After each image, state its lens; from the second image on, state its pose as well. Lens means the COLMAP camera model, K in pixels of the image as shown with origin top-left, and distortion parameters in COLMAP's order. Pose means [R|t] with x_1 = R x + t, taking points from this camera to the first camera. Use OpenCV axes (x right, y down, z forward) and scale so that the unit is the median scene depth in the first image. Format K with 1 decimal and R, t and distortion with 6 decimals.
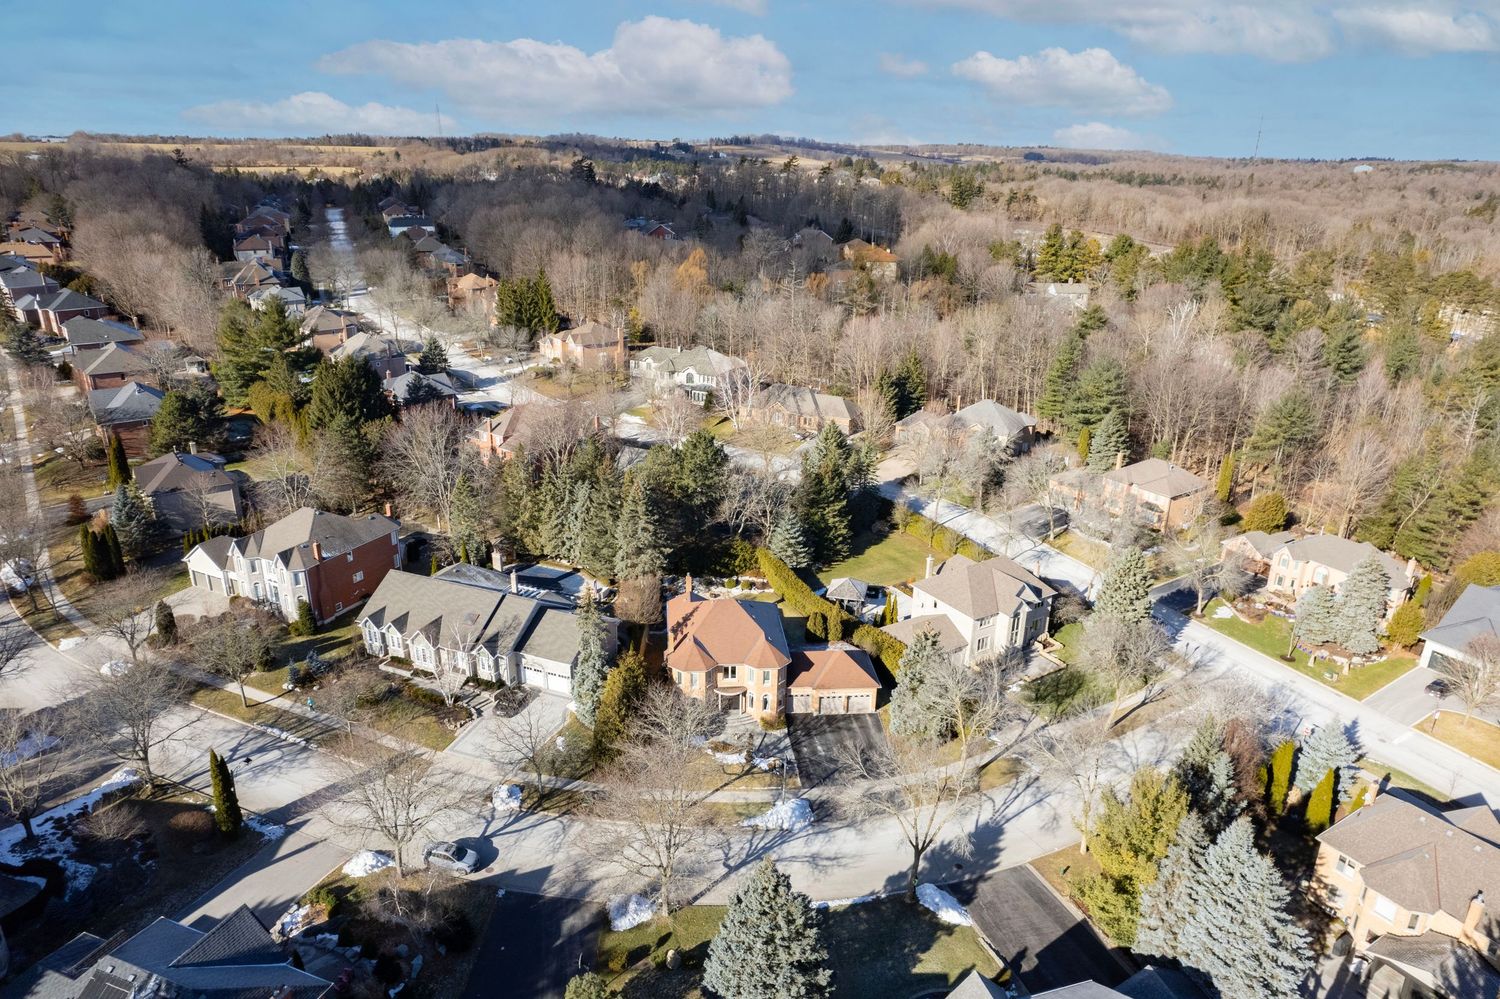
lens RADIAL K [[960.5, 0, 756.5], [0, 960.5, 497.3], [0, 0, 1]] dist [-0.070757, 0.058241]
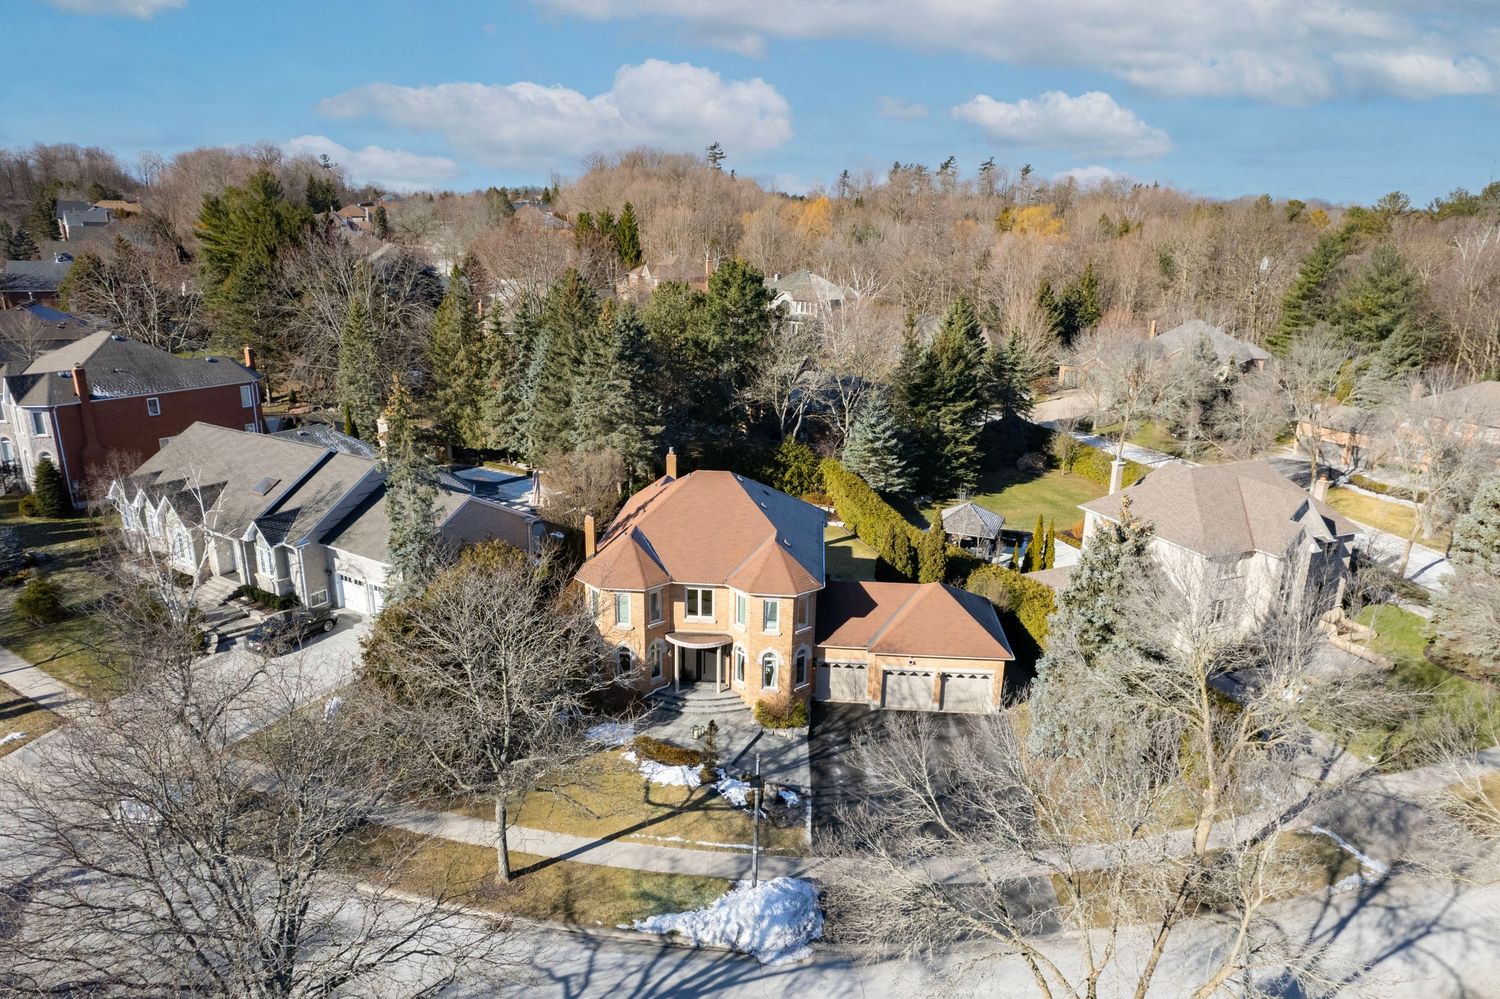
lens RADIAL K [[960.5, 0, 756.5], [0, 960.5, 497.3], [0, 0, 1]] dist [-0.070757, 0.058241]
pose [[0.986009, 0.044163, -0.160736, 0.071151], [-0.055167, 0.996382, -0.064651, 0.144729], [0.157299, 0.072614, 0.984878, 0.467447]]
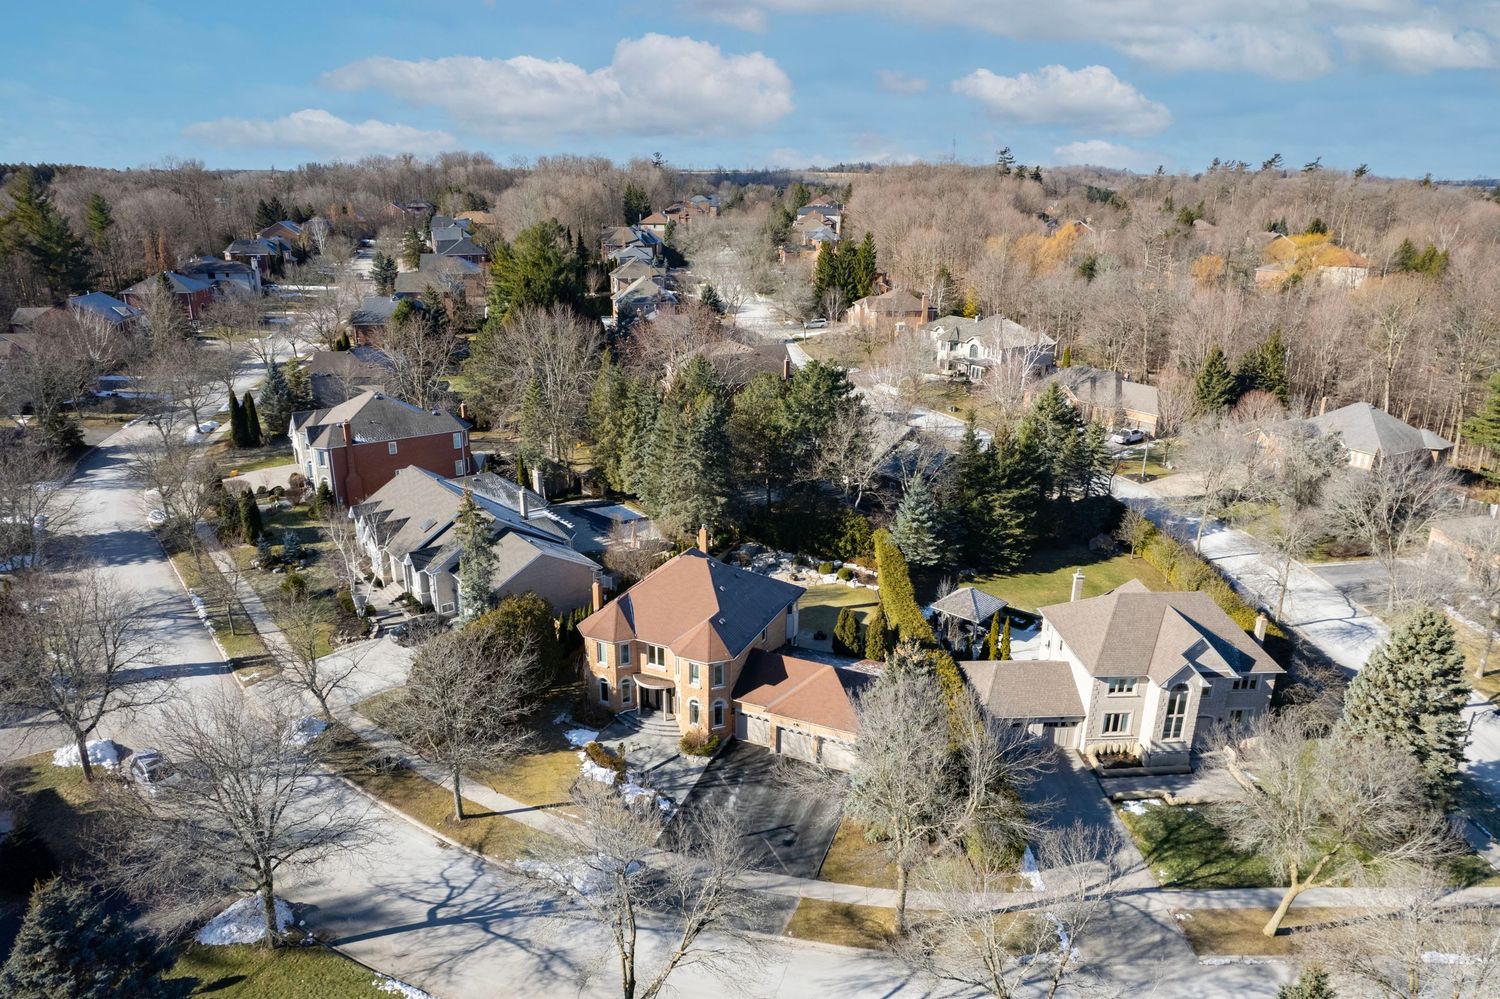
lens RADIAL K [[960.5, 0, 756.5], [0, 960.5, 497.3], [0, 0, 1]] dist [-0.070757, 0.058241]
pose [[0.871870, 0.145582, -0.467599, 0.311550], [-0.163836, 0.986486, 0.001648, 0.051675], [0.461520, 0.075173, 0.883939, 0.375880]]
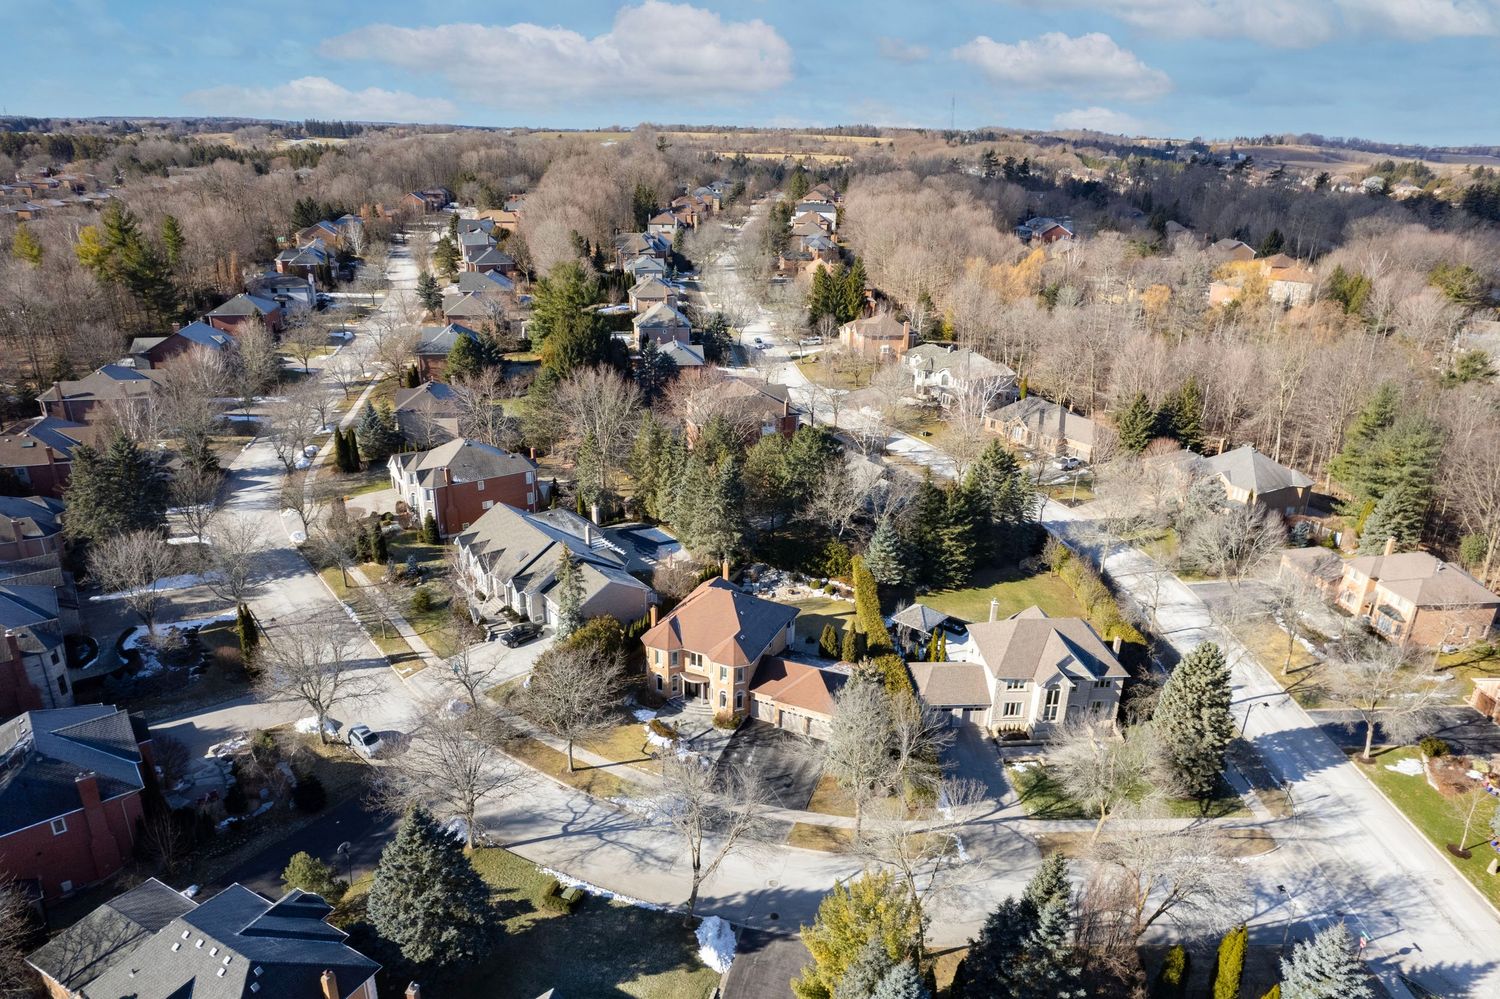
lens RADIAL K [[960.5, 0, 756.5], [0, 960.5, 497.3], [0, 0, 1]] dist [-0.070757, 0.058241]
pose [[0.873272, 0.176489, -0.454145, 0.411336], [-0.174066, 0.983586, 0.047529, -0.039136], [0.455079, 0.037545, 0.889659, 0.118899]]
